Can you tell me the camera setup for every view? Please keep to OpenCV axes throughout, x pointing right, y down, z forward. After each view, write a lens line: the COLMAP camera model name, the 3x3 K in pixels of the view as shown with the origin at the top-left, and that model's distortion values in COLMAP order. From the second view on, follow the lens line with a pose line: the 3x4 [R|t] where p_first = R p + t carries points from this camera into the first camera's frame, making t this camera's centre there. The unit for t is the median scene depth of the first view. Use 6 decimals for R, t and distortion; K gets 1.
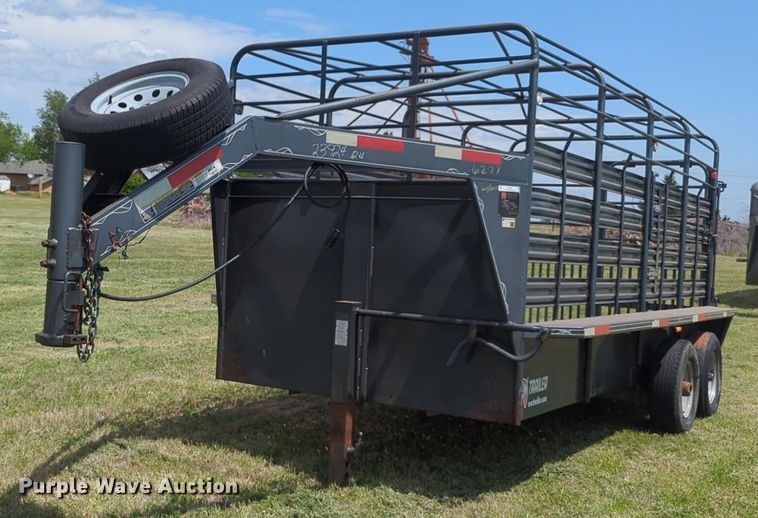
lens RADIAL K [[1040.6, 0, 243.6], [0, 1040.6, 238.5], [0, 0, 1]] dist [0.078201, 0.000000]
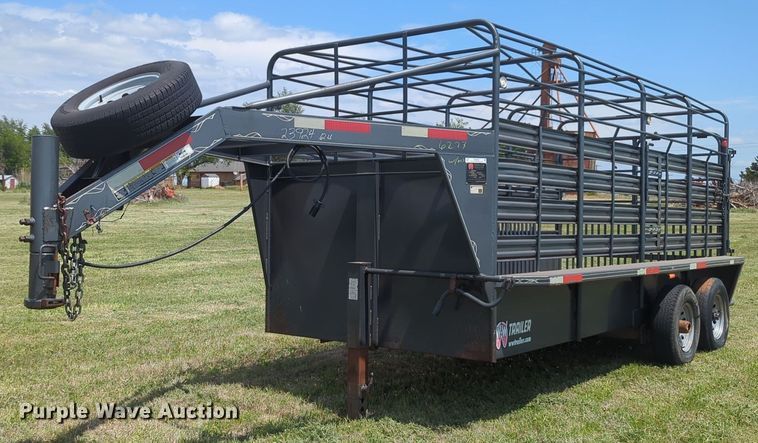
lens RADIAL K [[852.8, 0, 366.8], [0, 852.8, 214.0], [0, 0, 1]] dist [0.083401, 0.000000]
pose [[0.997234, -0.041118, -0.061909, 0.173121], [0.040813, 0.999148, -0.006195, 0.012103], [0.062111, 0.003651, 0.998063, 0.034924]]
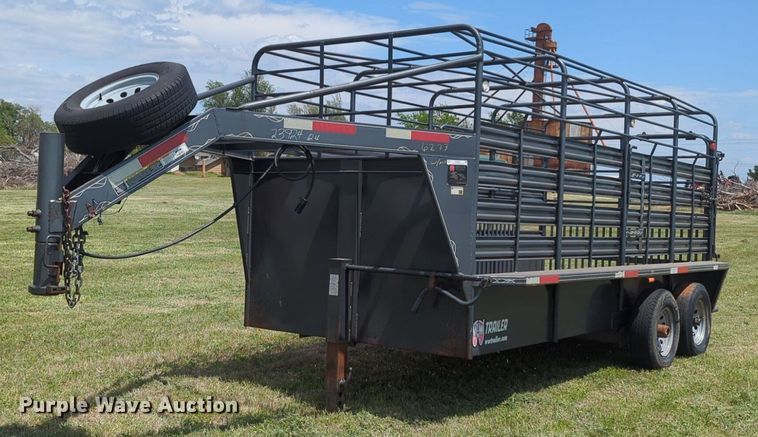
lens RADIAL K [[939.9, 0, 348.6], [0, 939.9, 208.3], [0, 0, 1]] dist [0.101762, 0.000000]
pose [[0.998487, -0.016856, -0.052349, 0.169558], [0.016710, 0.999855, -0.003224, 0.006008], [0.052396, 0.002345, 0.998624, -0.081829]]
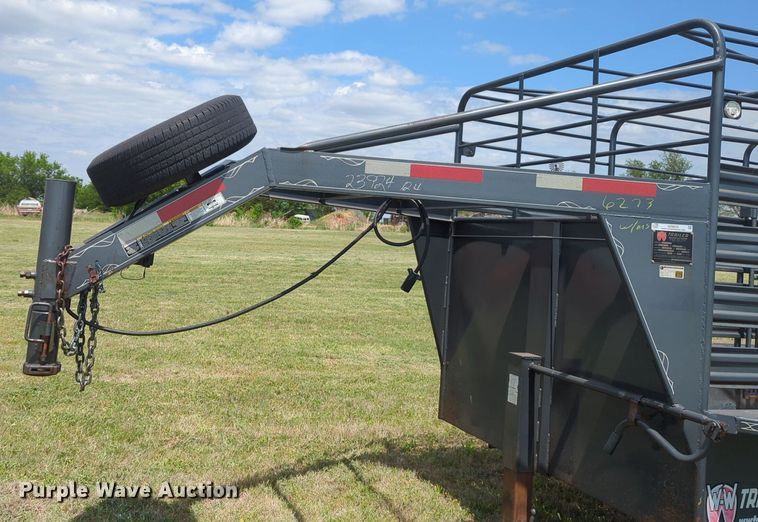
lens RADIAL K [[730.6, 0, 307.0], [0, 730.6, 192.4], [0, 0, 1]] dist [0.012955, 0.000000]
pose [[0.812495, -0.026582, -0.582362, 0.321254], [-0.035563, 0.994839, -0.095026, -0.011554], [0.581883, 0.097919, 0.807356, 0.373381]]
